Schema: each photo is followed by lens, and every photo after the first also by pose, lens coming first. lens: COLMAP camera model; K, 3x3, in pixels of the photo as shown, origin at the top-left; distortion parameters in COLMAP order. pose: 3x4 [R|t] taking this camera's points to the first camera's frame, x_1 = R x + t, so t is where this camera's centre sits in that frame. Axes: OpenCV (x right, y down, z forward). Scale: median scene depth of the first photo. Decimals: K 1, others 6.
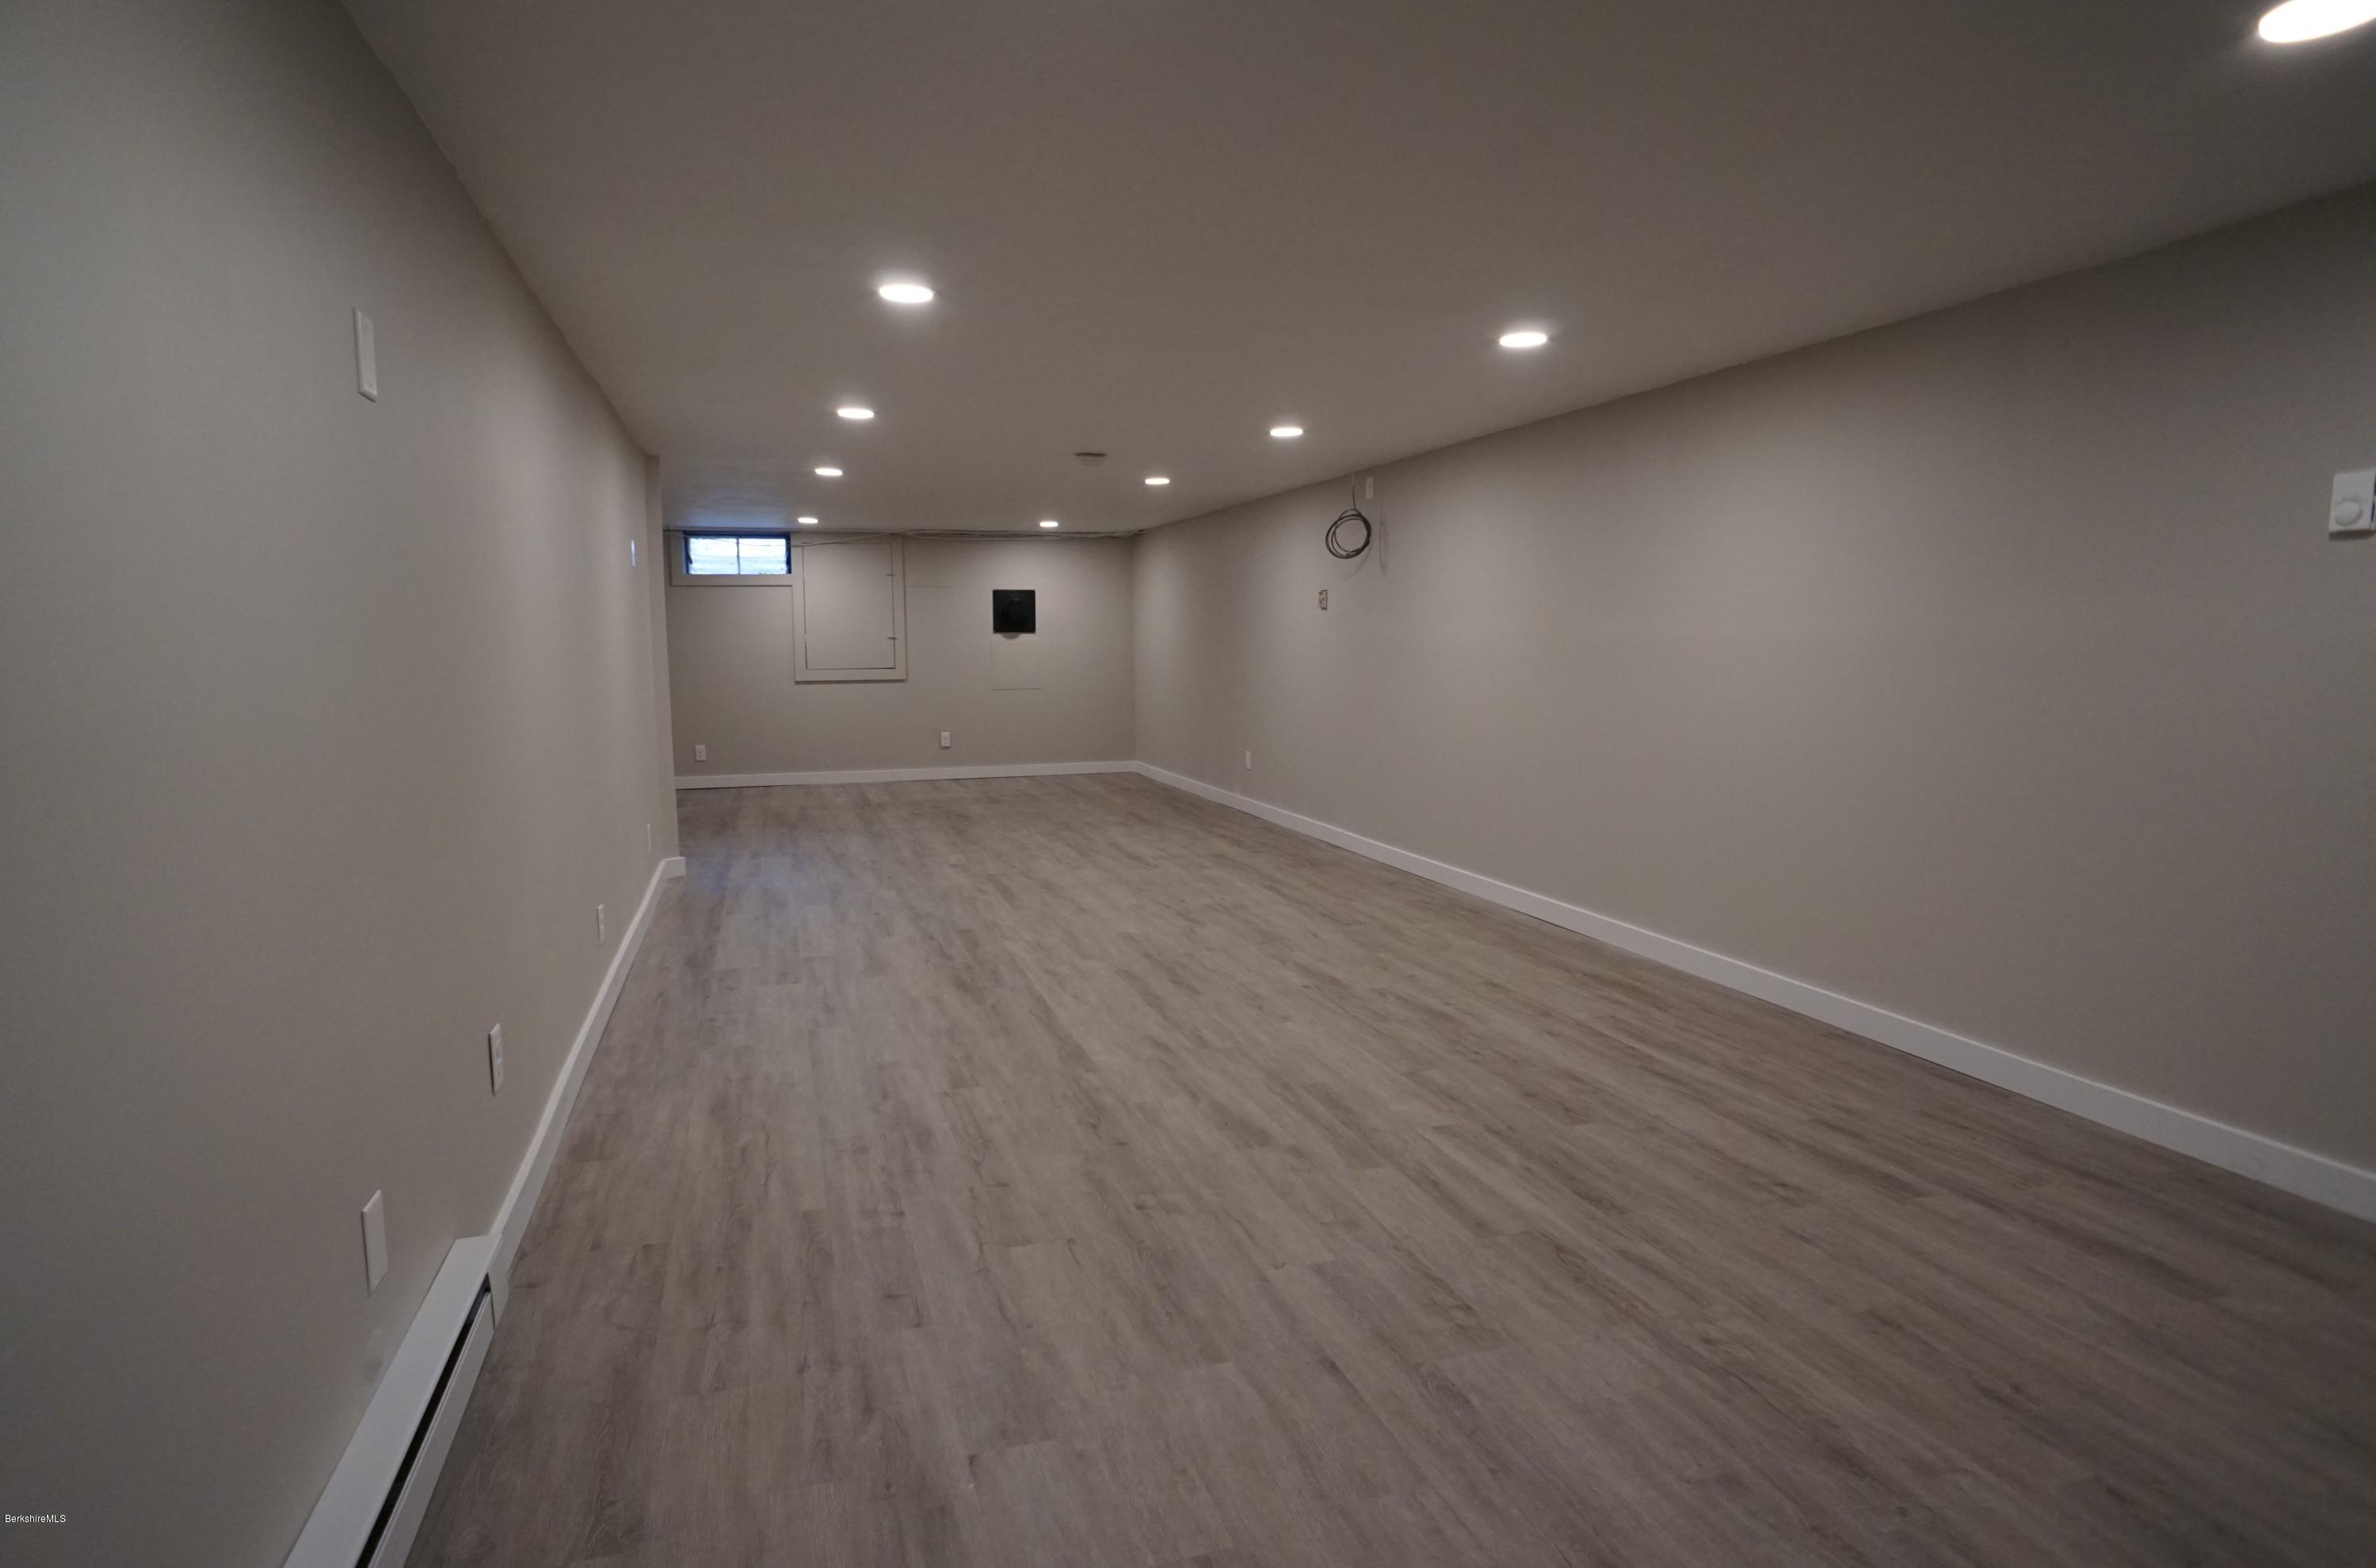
lens RADIAL K [[1277.8, 0, 1172.8], [0, 1277.8, 774.8], [0, 0, 1]] dist [-0.079137, 0.054575]
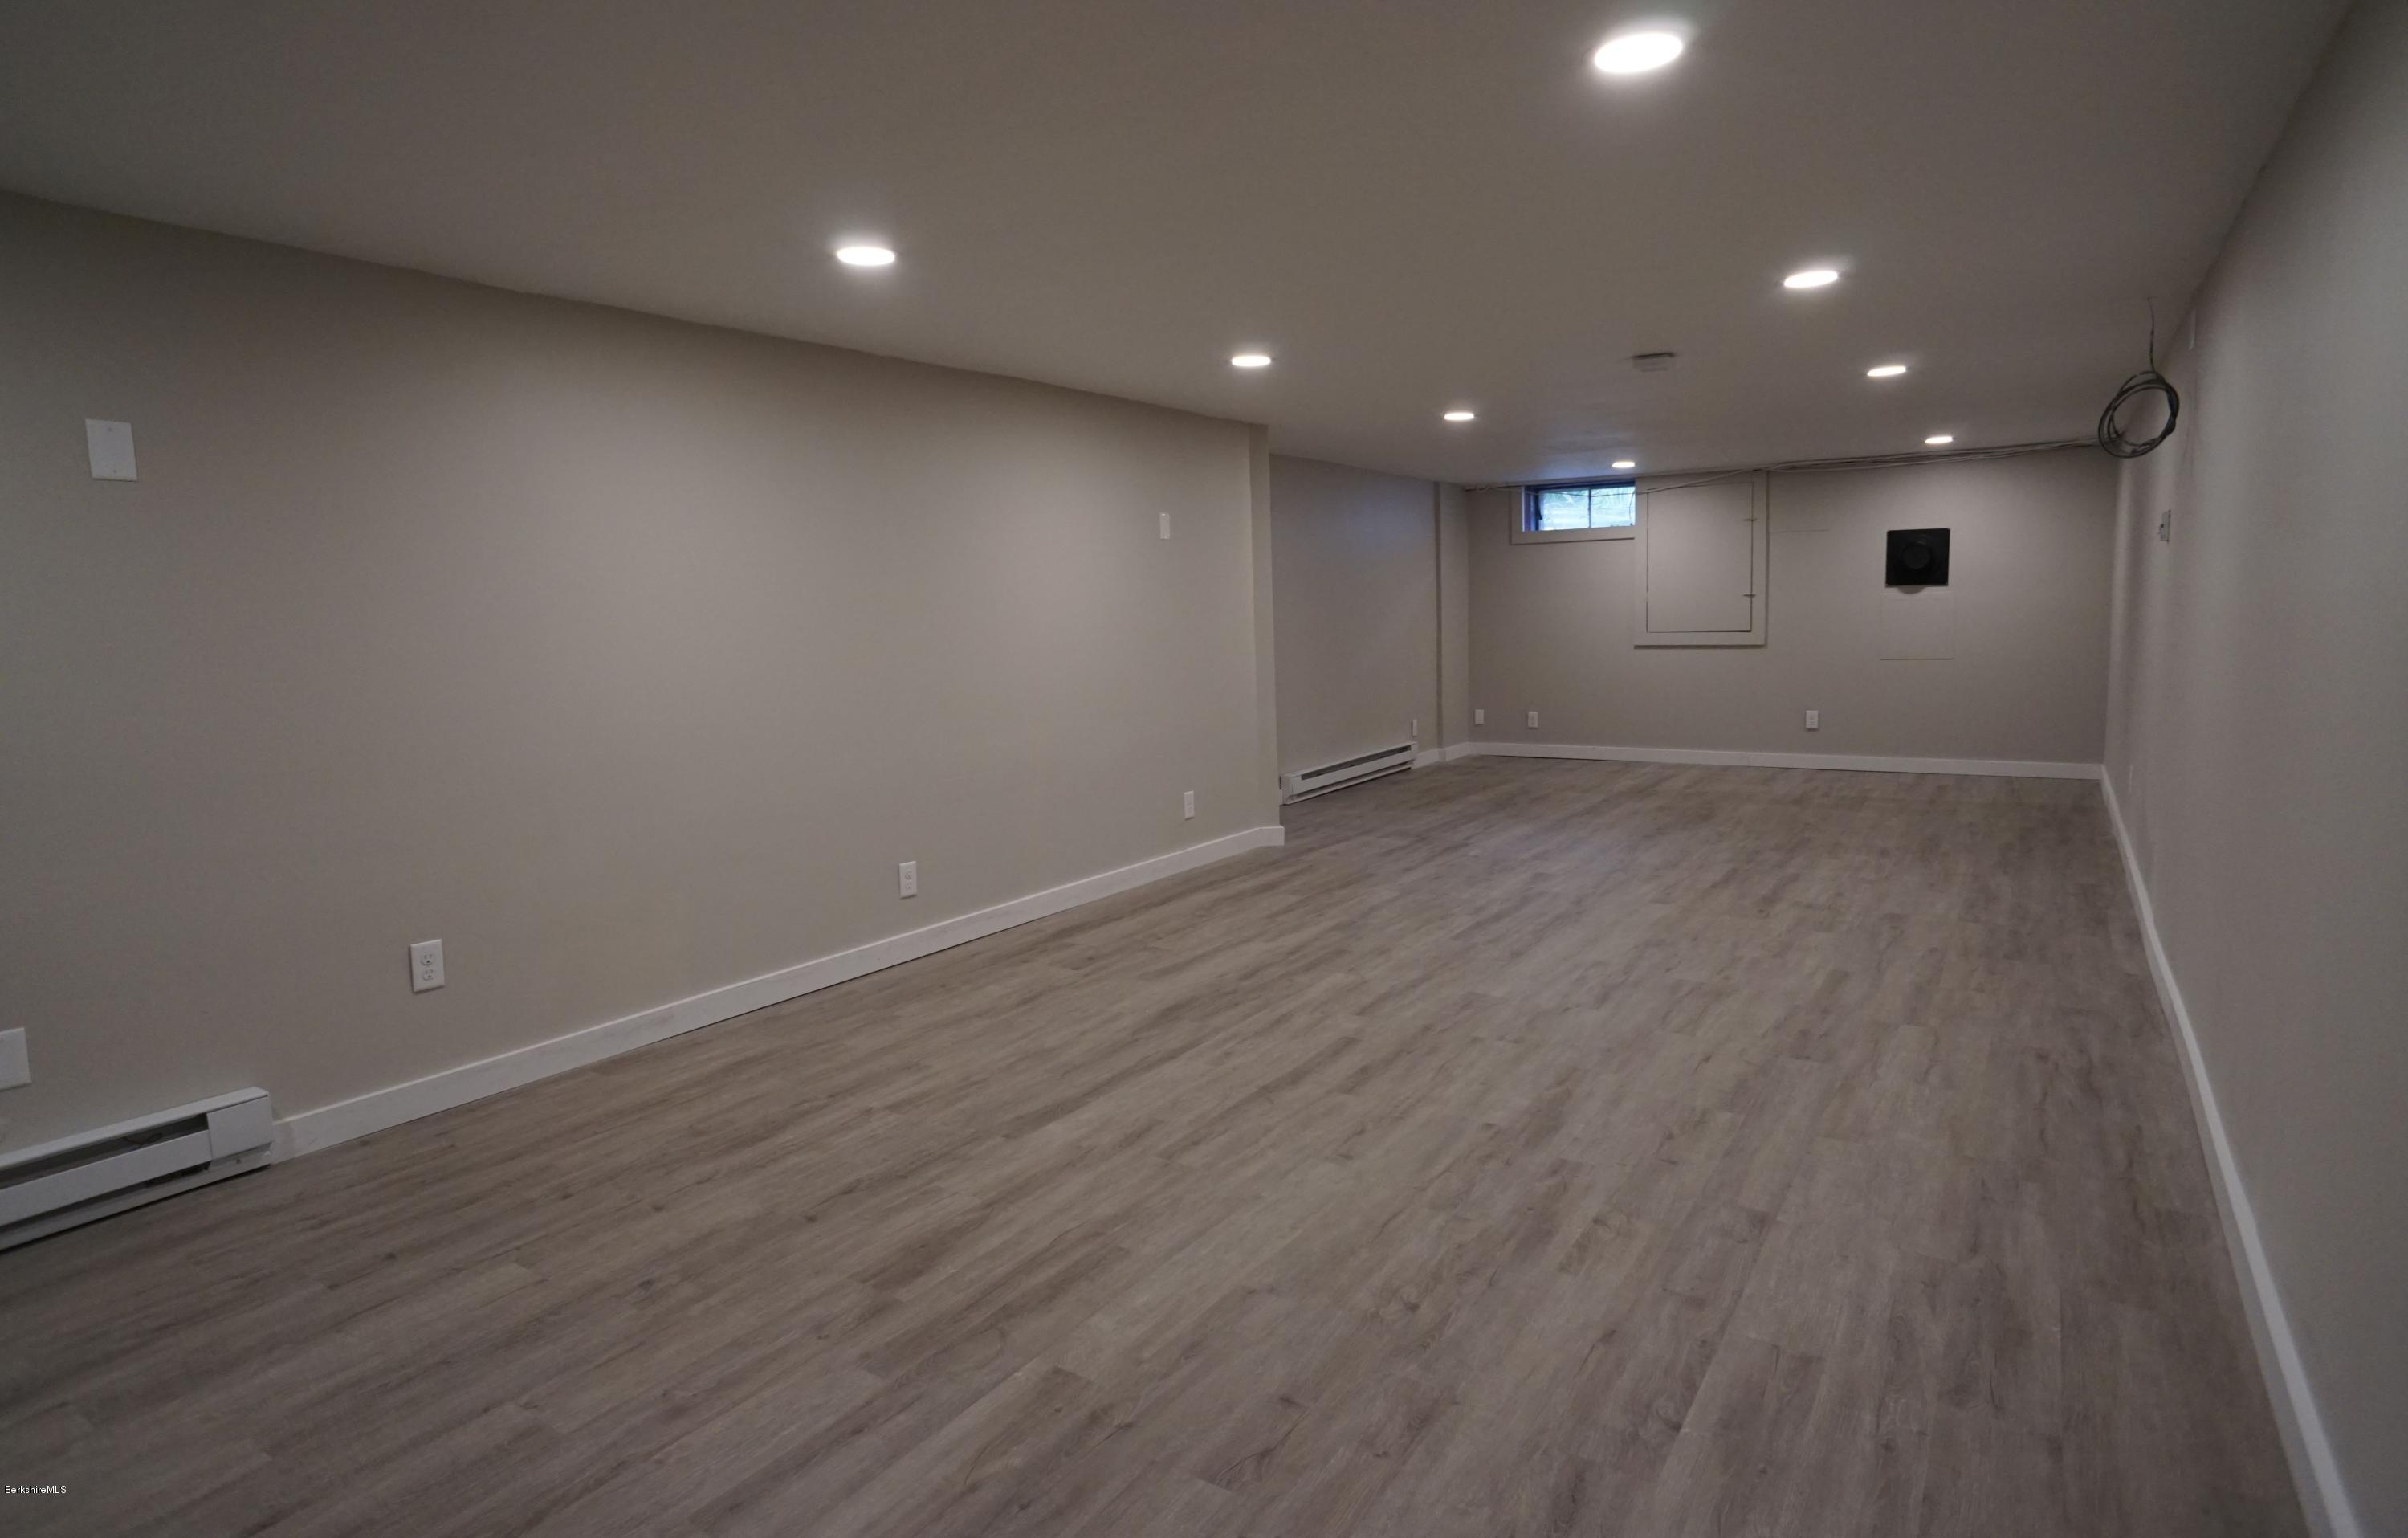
lens RADIAL K [[1297.5, 0, 1204.0], [0, 1297.5, 769.0], [0, 0, 1]] dist [-0.091262, 0.083634]
pose [[0.614593, 0.082770, -0.784490, 0.524413], [-0.056659, 0.996543, 0.060754, -0.055326], [0.786807, 0.007109, 0.617158, 0.451386]]
